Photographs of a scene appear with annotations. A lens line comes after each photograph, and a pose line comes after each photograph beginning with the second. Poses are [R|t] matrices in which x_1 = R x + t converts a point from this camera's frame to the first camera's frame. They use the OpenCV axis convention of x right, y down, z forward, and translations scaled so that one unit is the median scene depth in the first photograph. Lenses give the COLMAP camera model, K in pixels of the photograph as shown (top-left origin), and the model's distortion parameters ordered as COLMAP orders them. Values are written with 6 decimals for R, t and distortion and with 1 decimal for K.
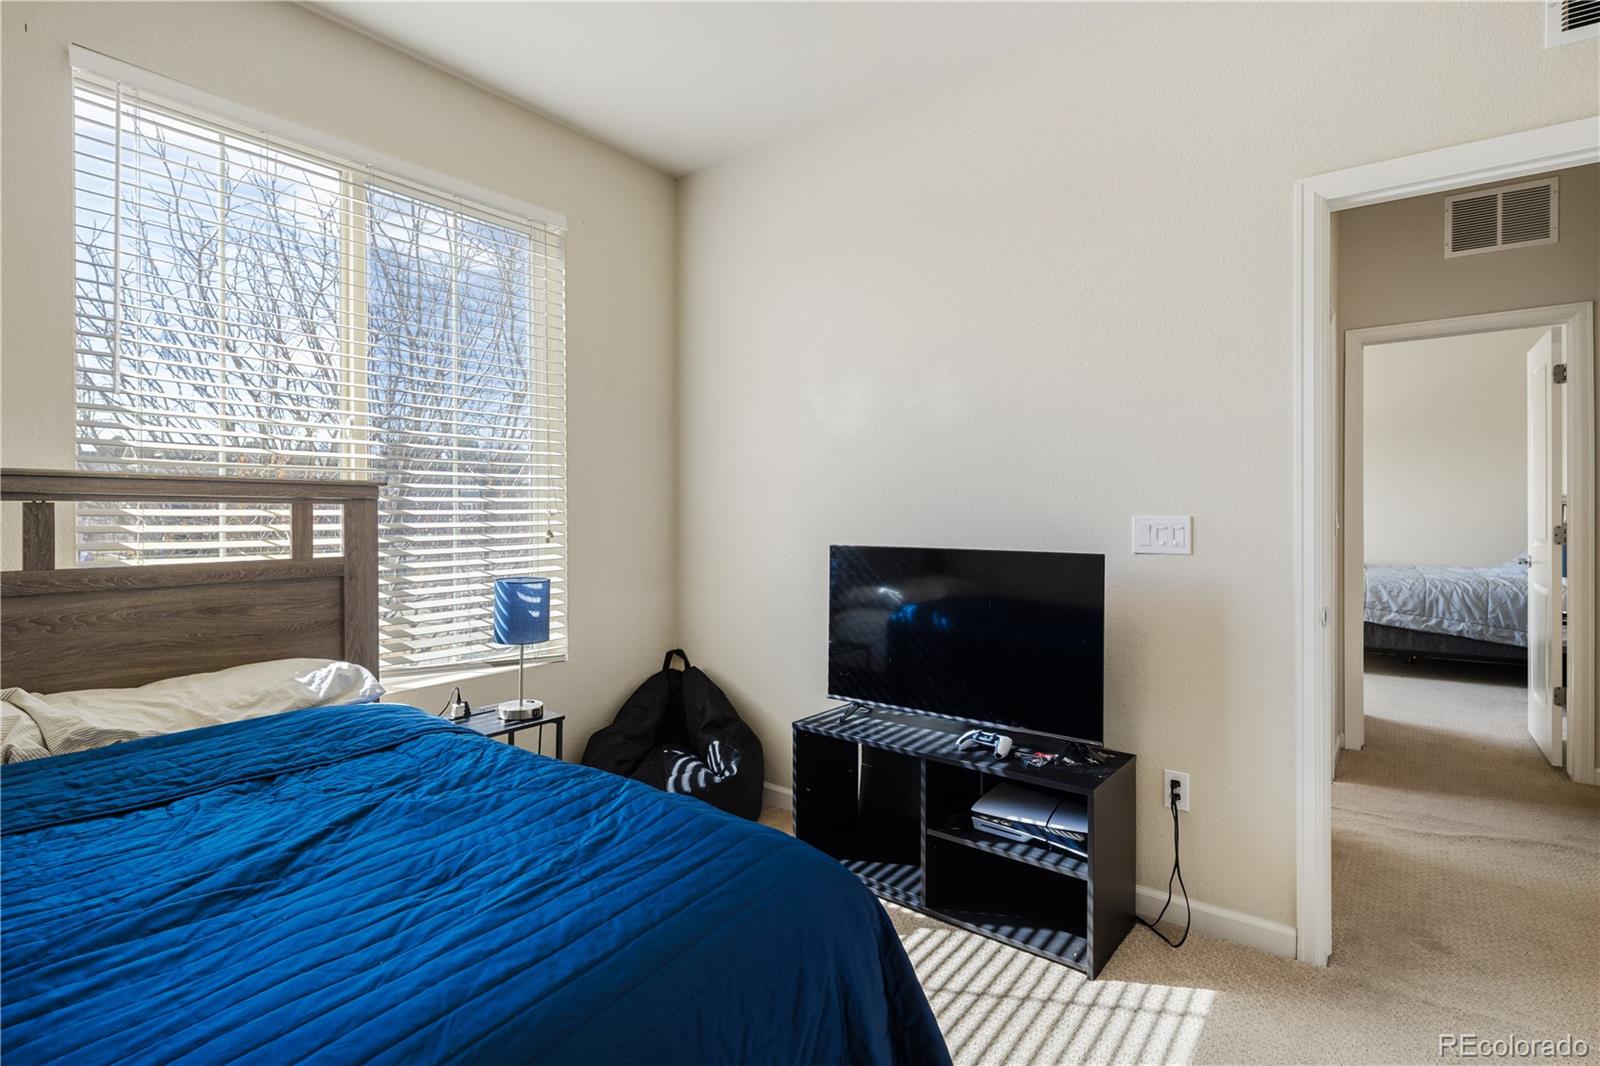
lens RADIAL K [[788.9, 0, 788.1], [0, 788.9, 519.6], [0, 0, 1]] dist [0.001846, -0.000296]
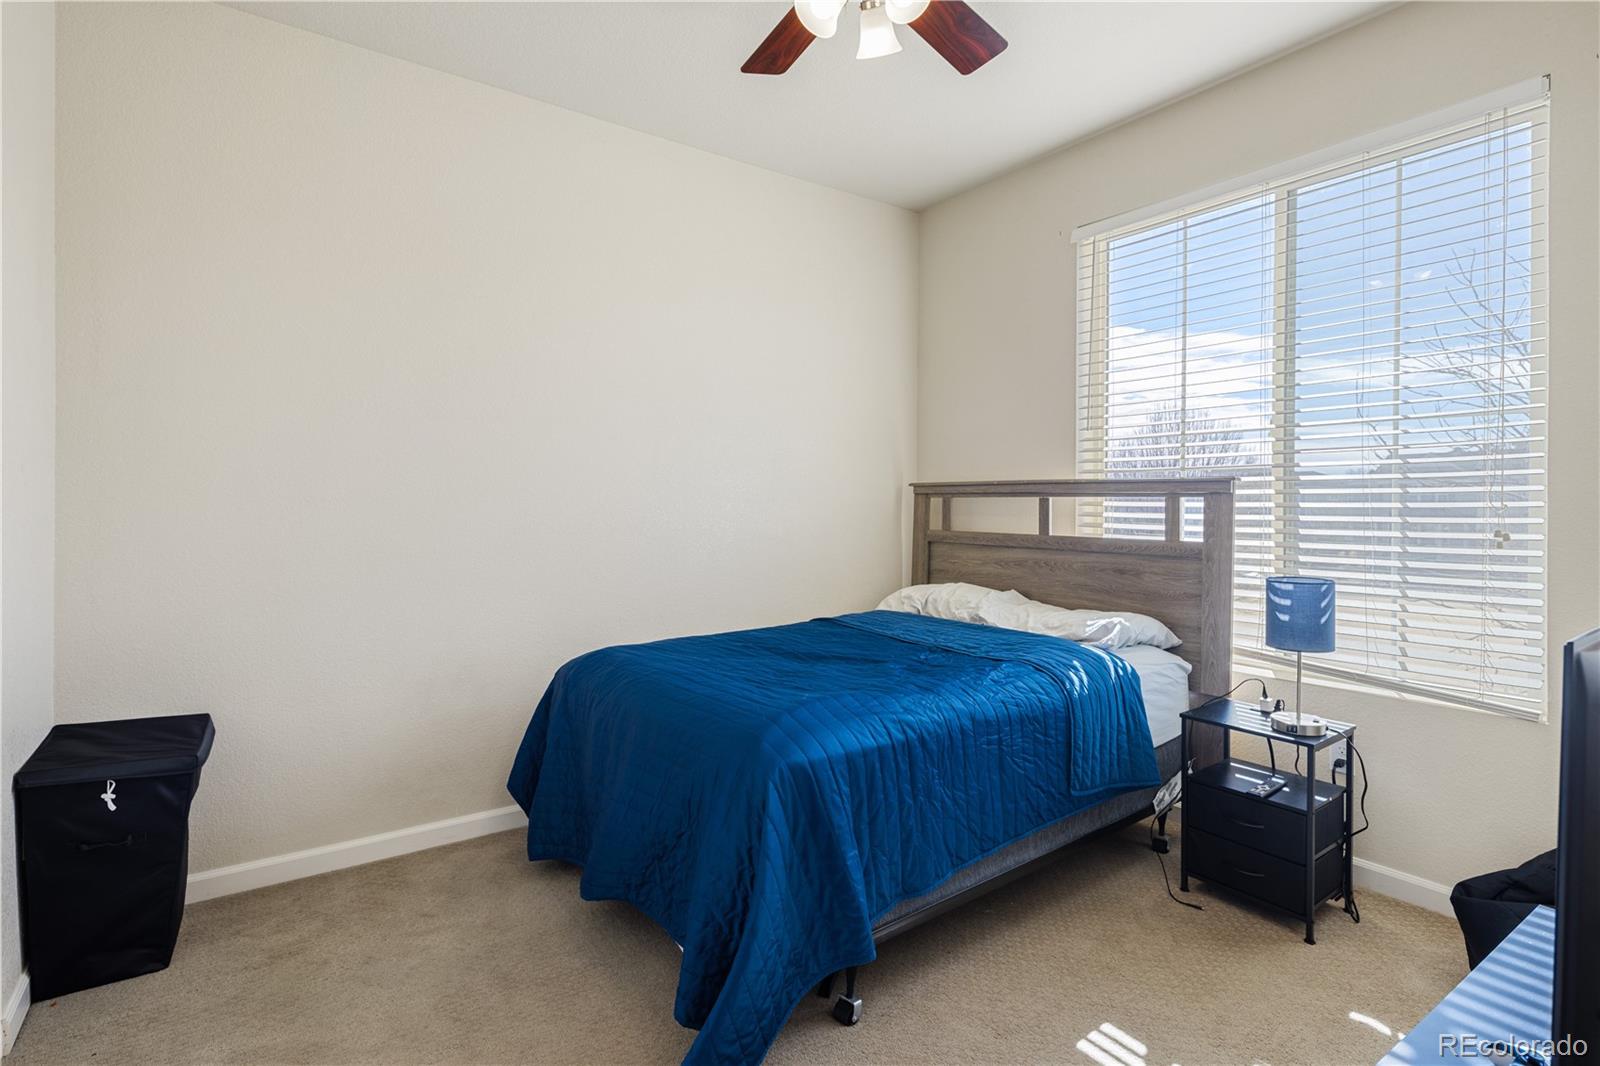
lens RADIAL K [[788.9, 0, 788.1], [0, 788.9, 519.6], [0, 0, 1]] dist [0.001846, -0.000296]
pose [[-0.296390, 0.022853, -0.954793, 0.790686], [-0.011645, 0.999553, 0.027539, -0.012396], [0.954996, 0.019281, -0.295992, 0.797924]]
